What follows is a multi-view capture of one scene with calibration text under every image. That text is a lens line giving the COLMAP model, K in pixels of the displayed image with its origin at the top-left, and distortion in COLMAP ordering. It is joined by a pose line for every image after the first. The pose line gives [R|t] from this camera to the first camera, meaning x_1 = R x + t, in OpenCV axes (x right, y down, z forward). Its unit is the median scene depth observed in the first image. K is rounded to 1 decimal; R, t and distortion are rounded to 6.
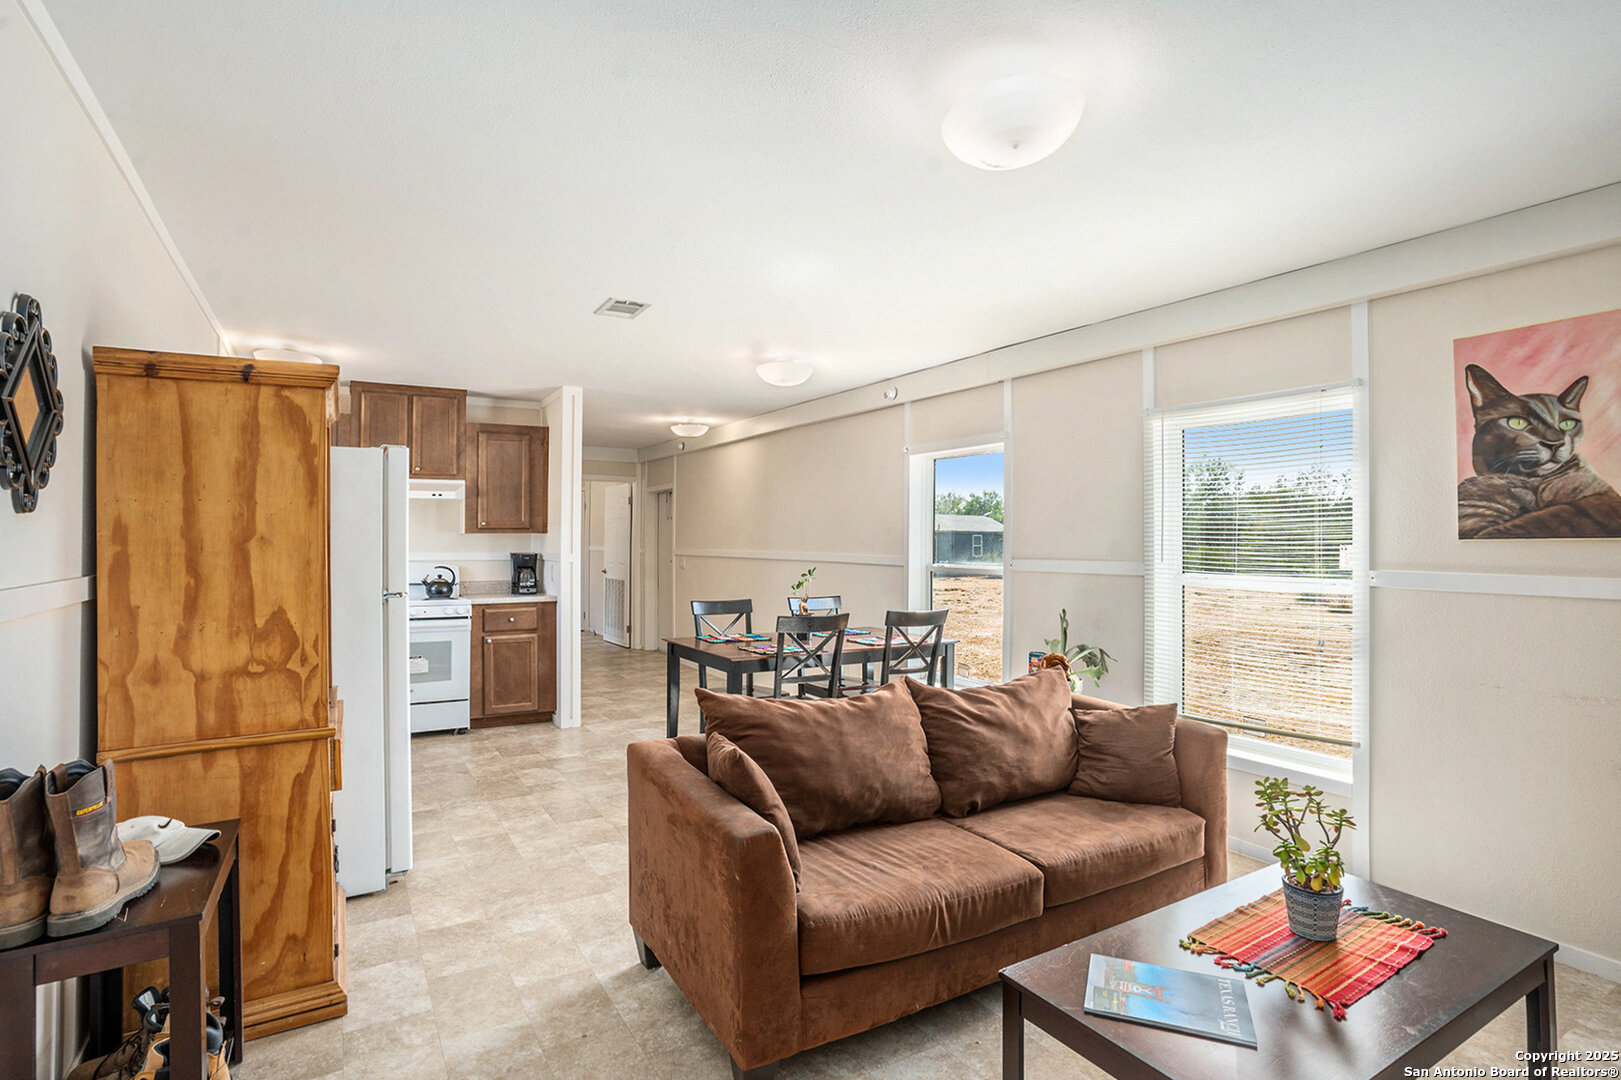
lens RADIAL K [[798.5, 0, 797.8], [0, 798.5, 511.8], [0, 0, 1]] dist [-0.037483, 0.011128]
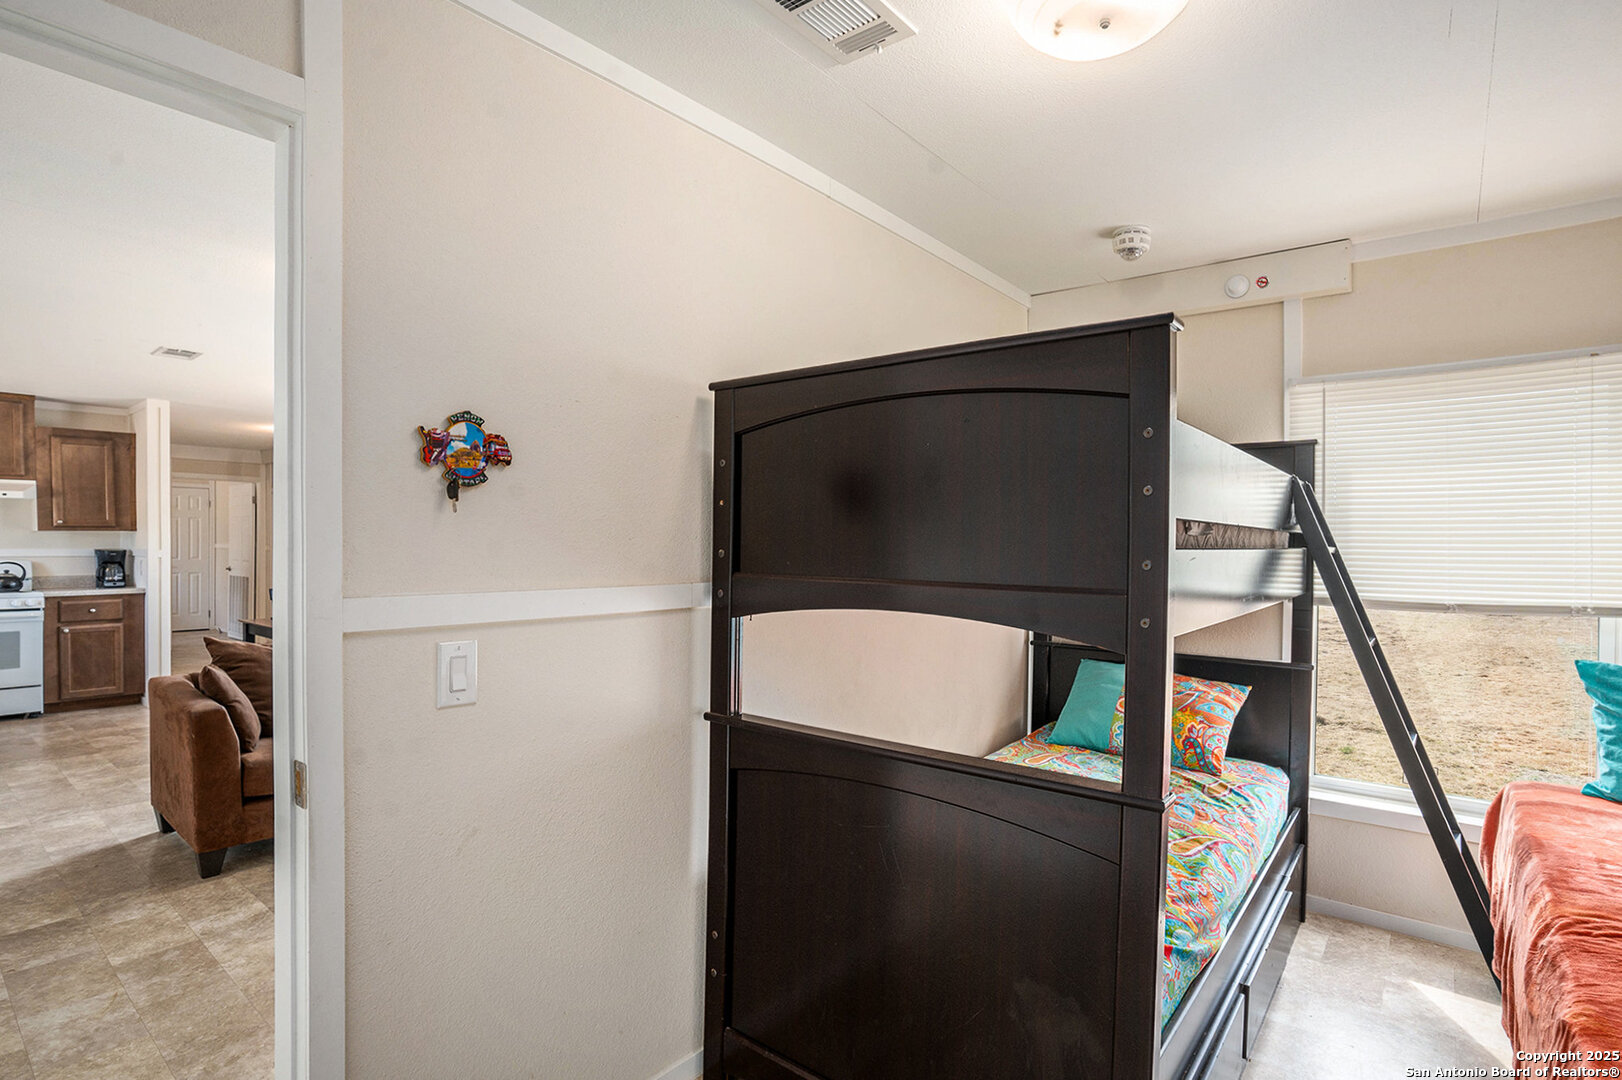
lens RADIAL K [[777.8, 0, 774.1], [0, 777.8, 543.6], [0, 0, 1]] dist [0.001121, -0.000887]
pose [[0.946450, 0.000104, 0.322850, 0.196862], [-0.013516, 0.999136, 0.039301, -0.011299], [-0.322567, -0.041560, 0.945634, -0.333277]]
